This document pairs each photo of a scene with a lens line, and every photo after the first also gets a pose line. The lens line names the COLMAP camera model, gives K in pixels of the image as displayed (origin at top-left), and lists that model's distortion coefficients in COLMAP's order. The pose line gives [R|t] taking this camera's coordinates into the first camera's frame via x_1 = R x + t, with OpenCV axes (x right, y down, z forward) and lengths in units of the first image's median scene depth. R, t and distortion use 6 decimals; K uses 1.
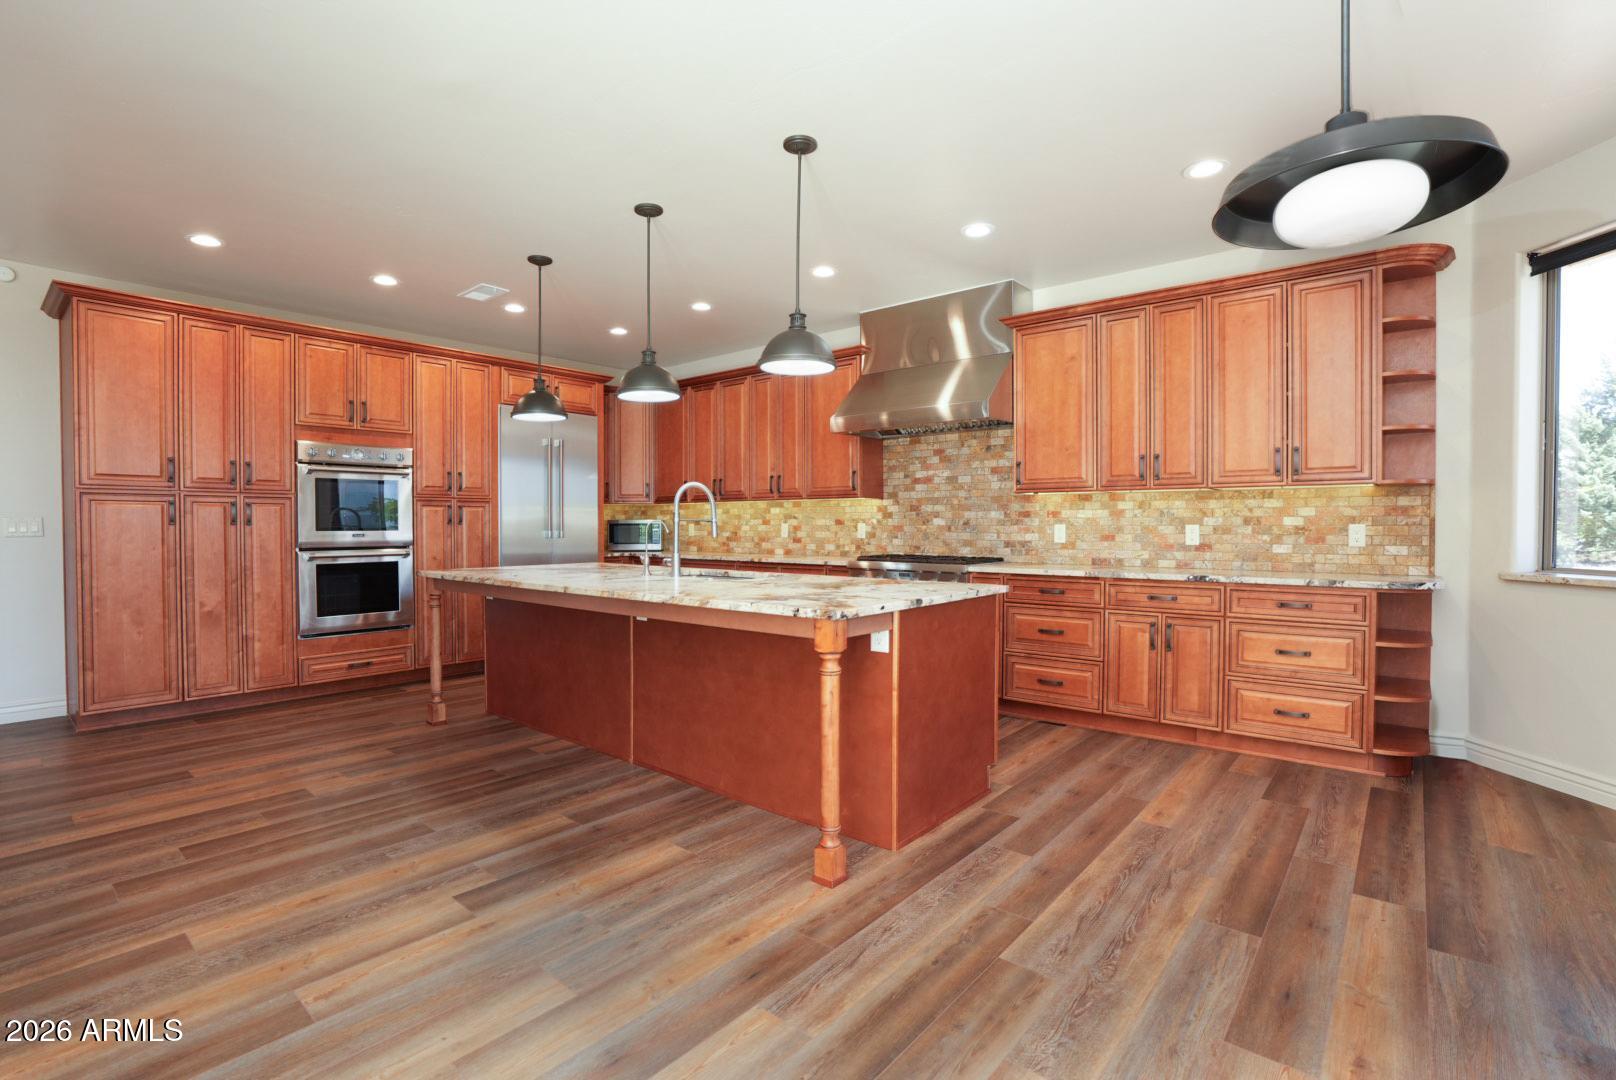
lens RADIAL K [[743.6, 0, 822.0], [0, 743.6, 545.1], [0, 0, 1]] dist [-0.062815, 0.018611]
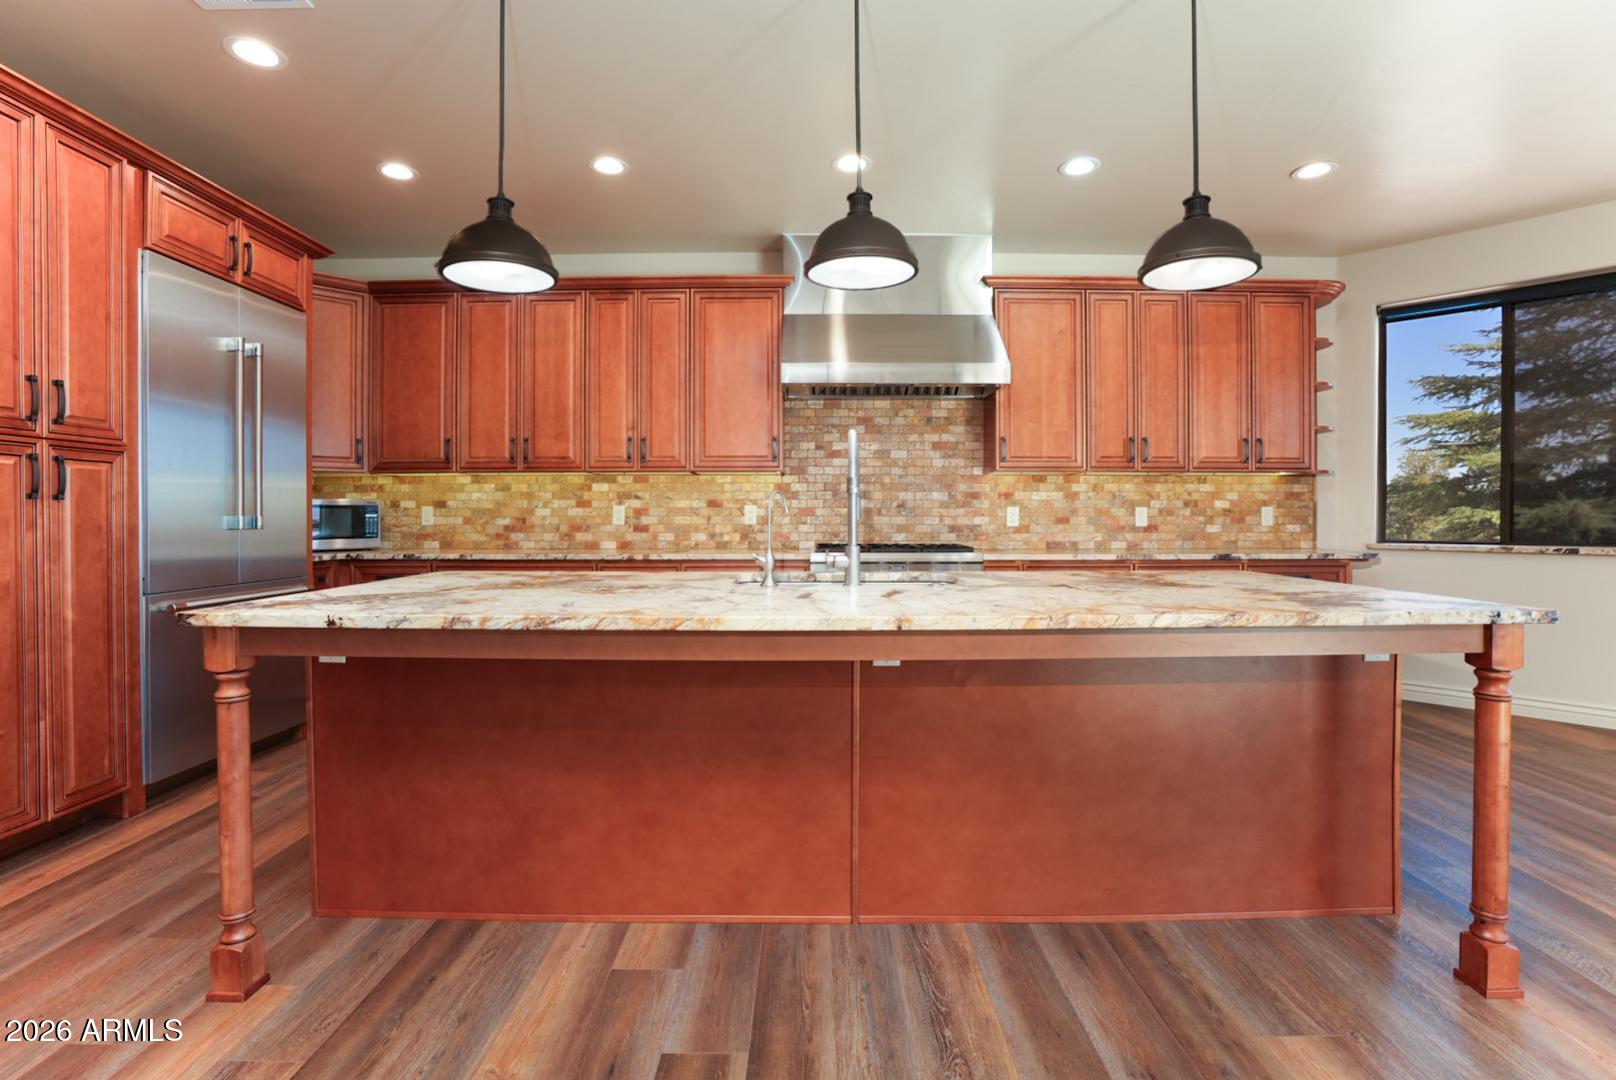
lens RADIAL K [[743.6, 0, 813.5], [0, 743.6, 524.3], [0, 0, 1]] dist [-0.062815, 0.018611]
pose [[0.771954, -0.007546, 0.635633, -0.476896], [0.017416, 0.999805, -0.009282, -0.001654], [-0.635439, 0.018235, 0.771935, 0.443699]]
